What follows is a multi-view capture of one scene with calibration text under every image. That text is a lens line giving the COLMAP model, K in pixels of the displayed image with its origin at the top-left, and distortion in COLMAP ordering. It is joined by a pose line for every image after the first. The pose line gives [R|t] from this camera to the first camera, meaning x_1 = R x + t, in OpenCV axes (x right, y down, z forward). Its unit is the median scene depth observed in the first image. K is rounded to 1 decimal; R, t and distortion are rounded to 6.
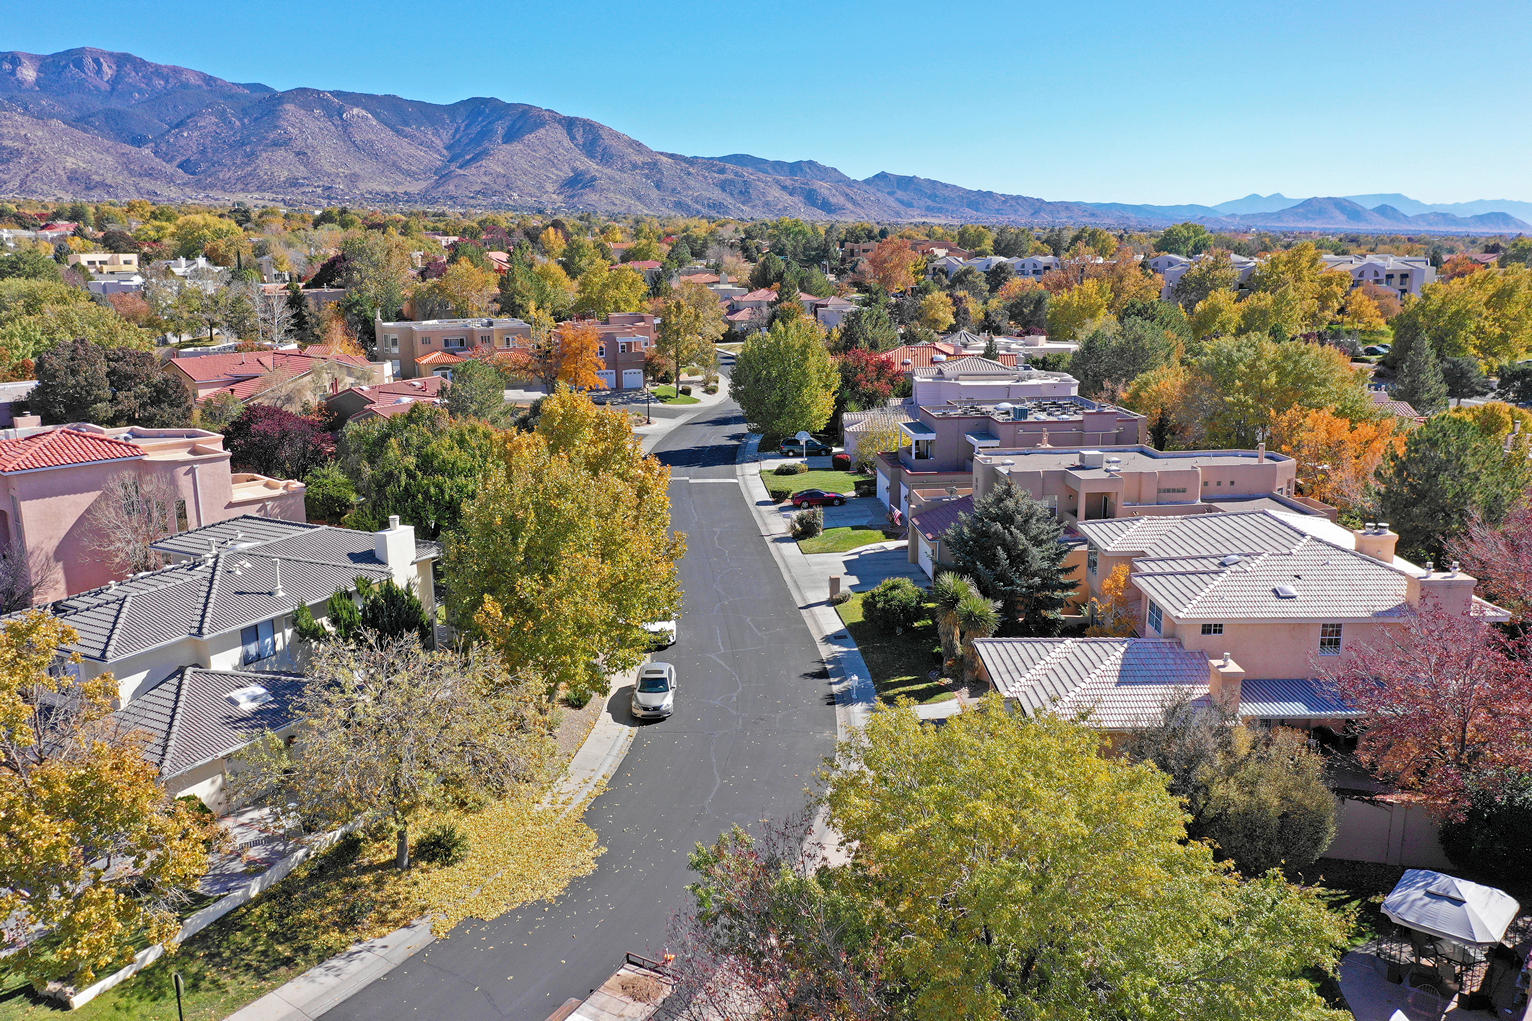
lens RADIAL K [[1214.1, 0, 766.0], [0, 1214.1, 510.5], [0, 0, 1]] dist [0.005593, 0.003209]
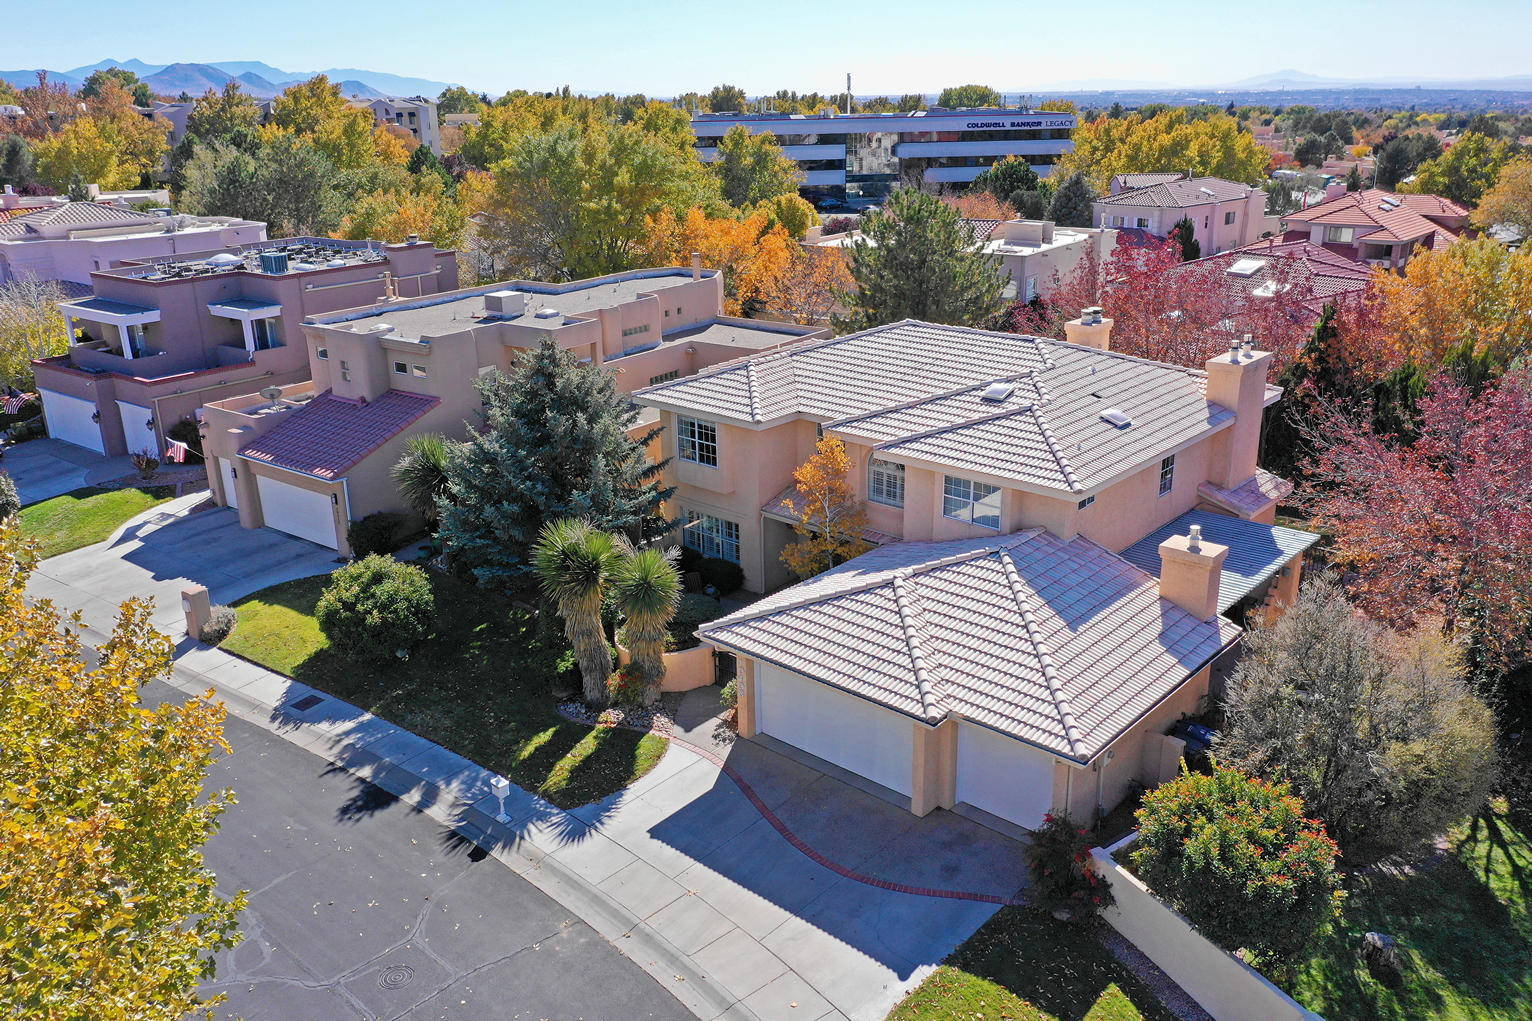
lens RADIAL K [[1214.1, 0, 766.0], [0, 1214.1, 510.5], [0, 0, 1]] dist [0.005593, 0.003209]
pose [[0.670420, -0.244442, 0.700560, -0.158198], [0.172520, 0.969652, 0.173237, -0.030110], [-0.721647, 0.004718, 0.692246, 0.557761]]
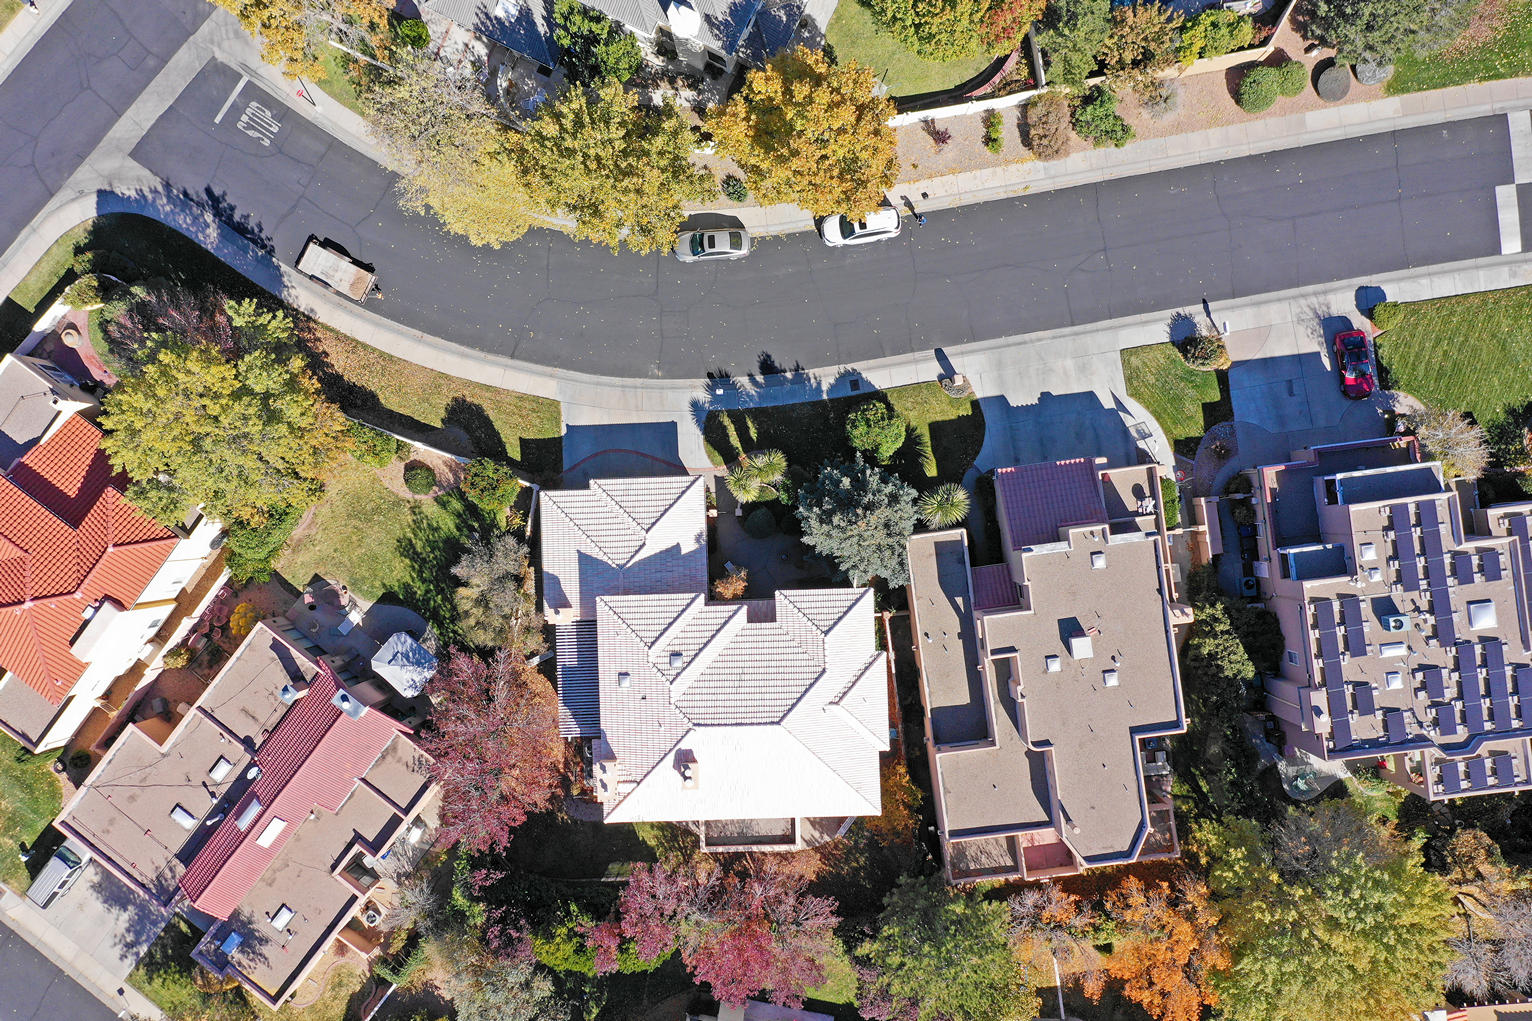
lens RADIAL K [[1214.1, 0, 766.0], [0, 1214.1, 510.5], [0, 0, 1]] dist [0.005593, 0.003209]
pose [[0.033556, 0.999427, 0.004452, 0.190061], [-0.188717, 0.001962, 0.982030, -1.129978], [0.981458, -0.033793, 0.188675, 0.748253]]
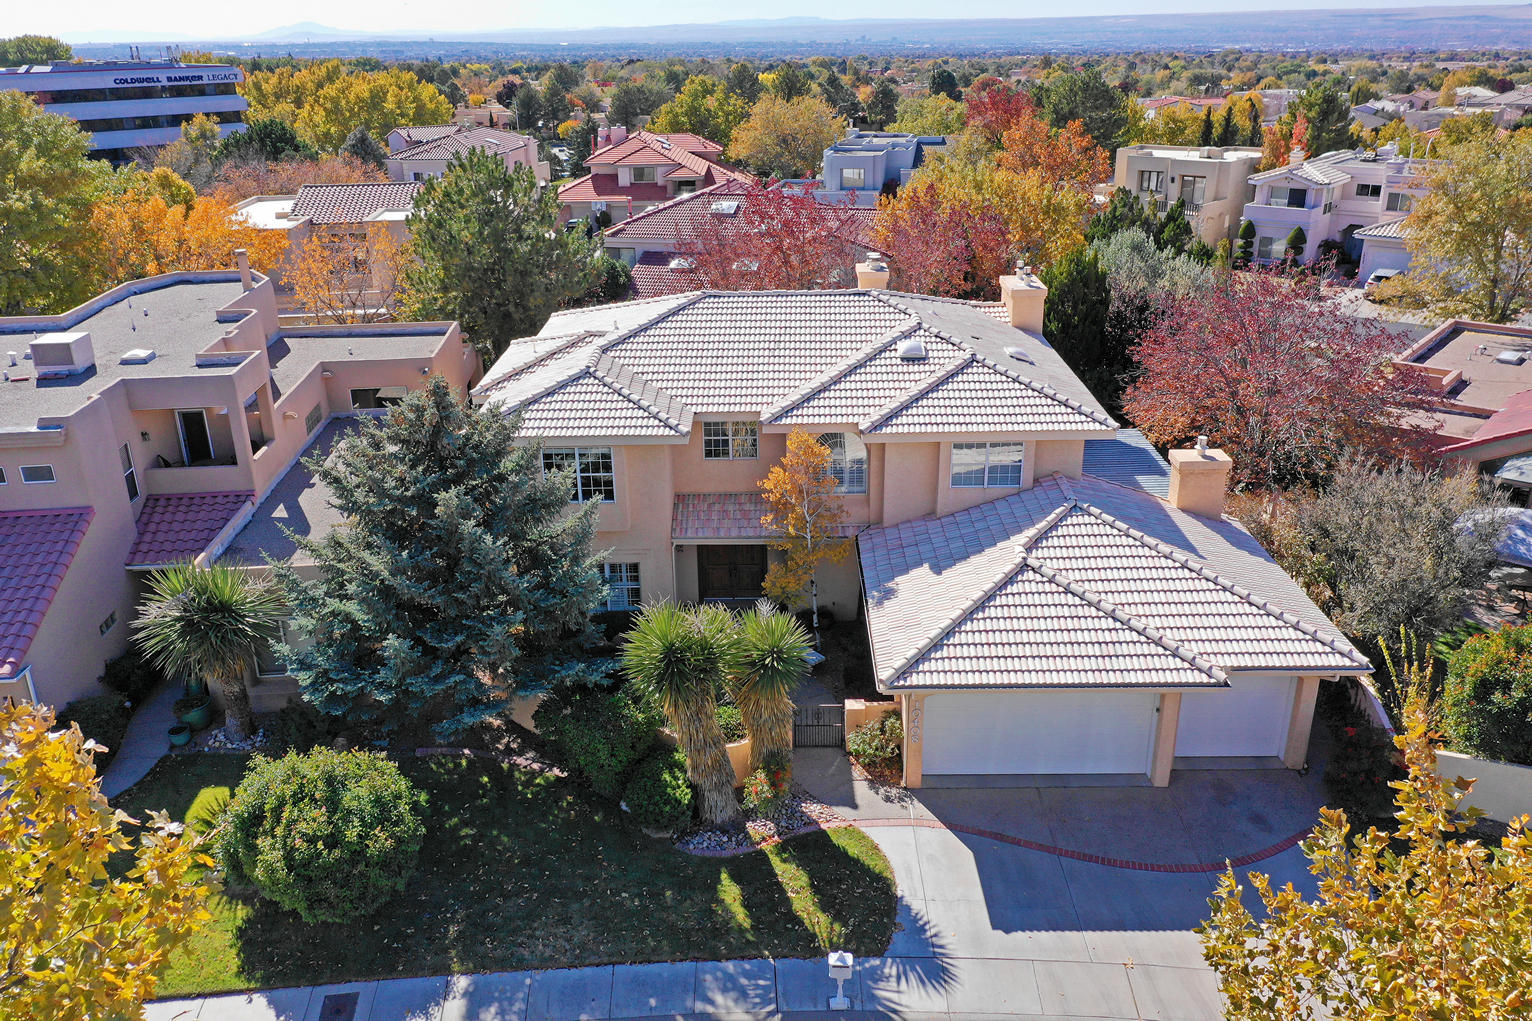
lens RADIAL K [[1214.1, 0, 766.0], [0, 1214.1, 510.5], [0, 0, 1]] dist [0.005593, 0.003209]
pose [[0.013106, -0.362910, 0.931732, -0.202182], [0.235446, 0.906732, 0.349860, -0.106959], [-0.971799, 0.214788, 0.097329, 0.905832]]
